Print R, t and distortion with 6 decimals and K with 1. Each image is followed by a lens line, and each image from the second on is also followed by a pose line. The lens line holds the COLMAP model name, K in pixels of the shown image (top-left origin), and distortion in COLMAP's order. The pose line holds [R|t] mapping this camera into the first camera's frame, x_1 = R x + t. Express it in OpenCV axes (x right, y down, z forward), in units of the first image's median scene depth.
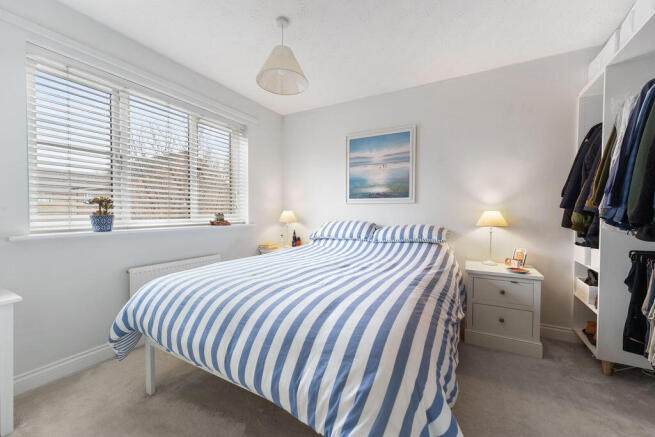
lens RADIAL K [[263.9, 0, 328.5], [0, 263.9, 214.8], [0, 0, 1]] dist [0.005172, -0.000382]
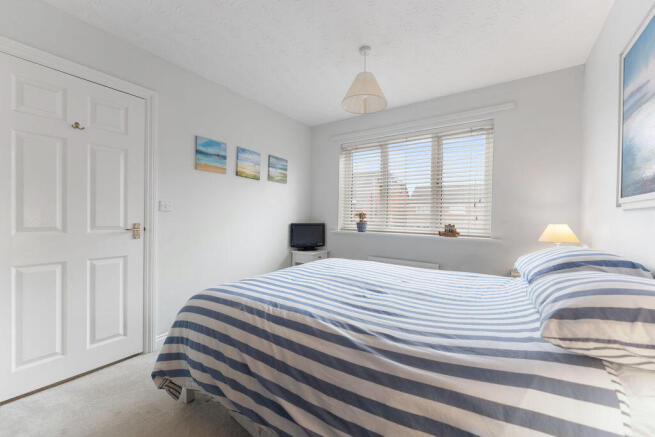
lens RADIAL K [[263.9, 0, 329.1], [0, 263.9, 219.6], [0, 0, 1]] dist [0.005172, -0.000382]
pose [[-0.092522, 0.006838, -0.995687, 0.642770], [-0.026605, 0.999602, 0.009337, -0.020128], [0.995355, 0.027355, -0.092303, 0.657687]]
